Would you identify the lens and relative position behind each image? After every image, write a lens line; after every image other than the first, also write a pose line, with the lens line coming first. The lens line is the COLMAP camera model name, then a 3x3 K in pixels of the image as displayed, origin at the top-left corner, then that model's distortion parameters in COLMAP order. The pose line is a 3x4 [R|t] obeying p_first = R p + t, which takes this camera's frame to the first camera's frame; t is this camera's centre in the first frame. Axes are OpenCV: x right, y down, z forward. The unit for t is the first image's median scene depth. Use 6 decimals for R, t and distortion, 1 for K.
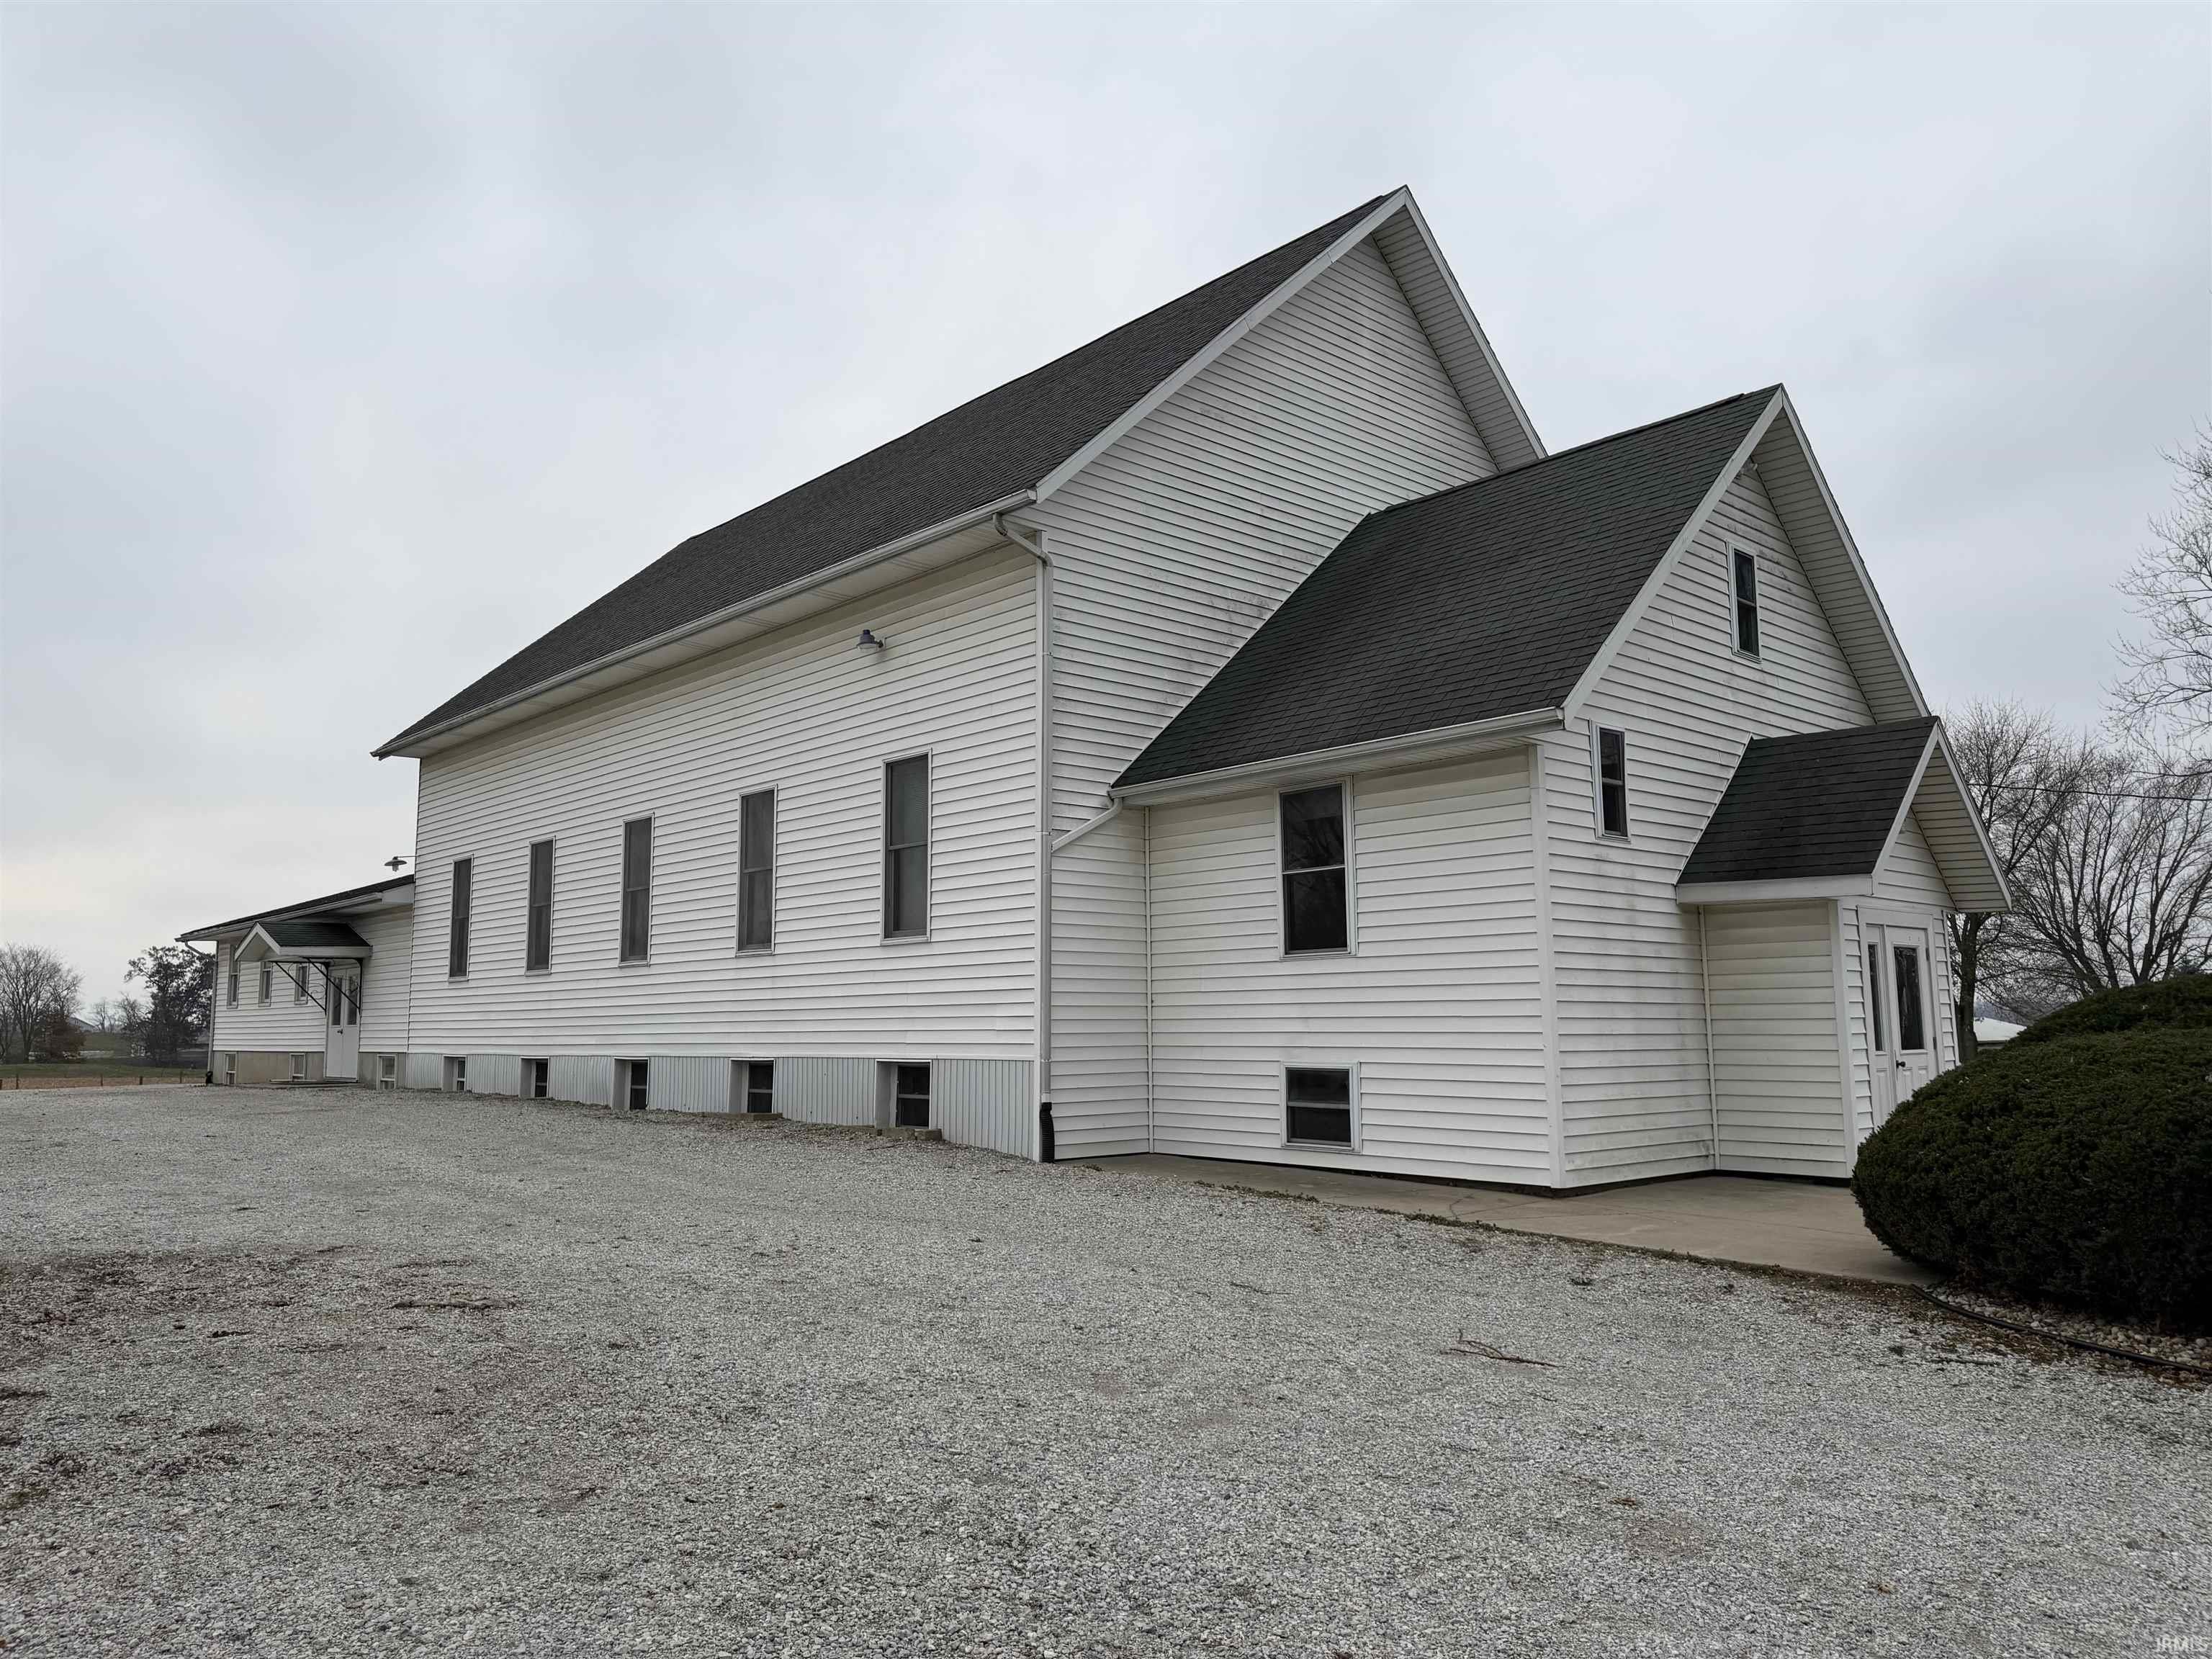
lens RADIAL K [[1557.6, 0, 1106.0], [0, 1557.6, 829.5], [0, 0, 1]] dist [0.074718, -0.000142]
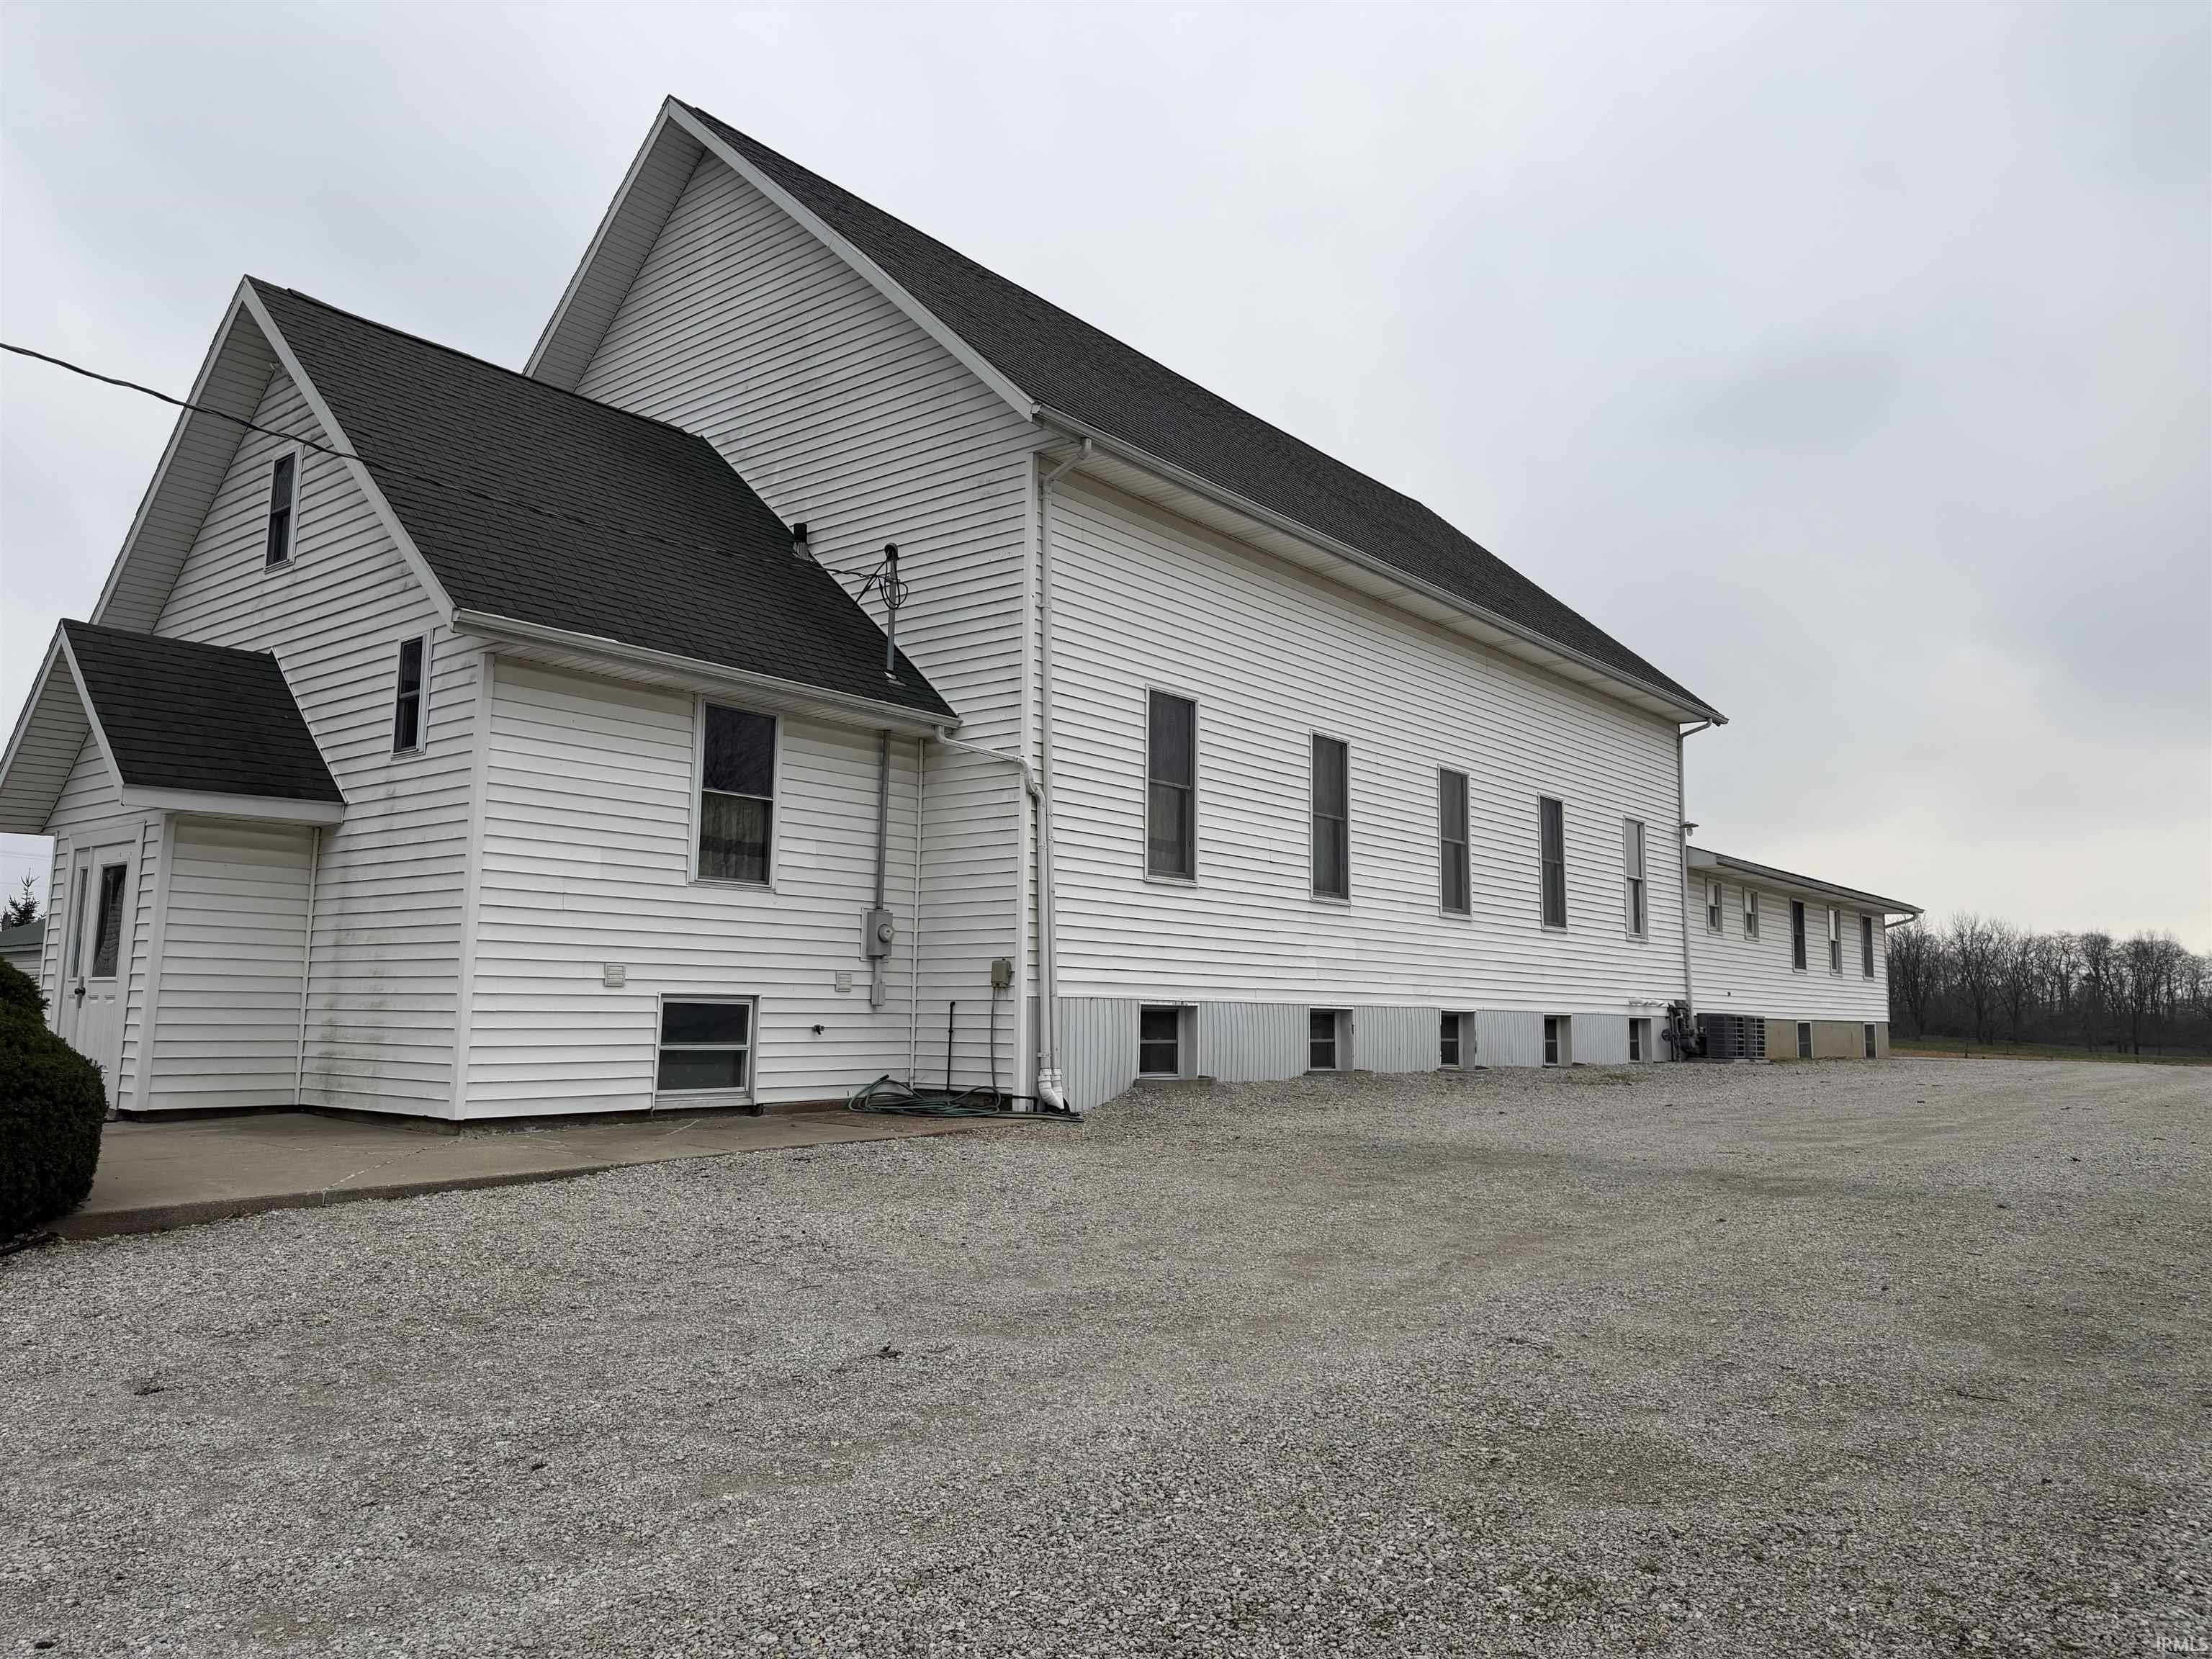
lens RADIAL K [[1535.5, 0, 1104.6], [0, 1535.5, 732.8], [0, 0, 1]] dist [0.261341, 0.000022]
pose [[-0.140232, 0.162712, 0.976658, -1.128359], [-0.165928, 0.968593, -0.185192, 0.173420], [-0.976116, -0.188024, -0.108829, 1.209231]]
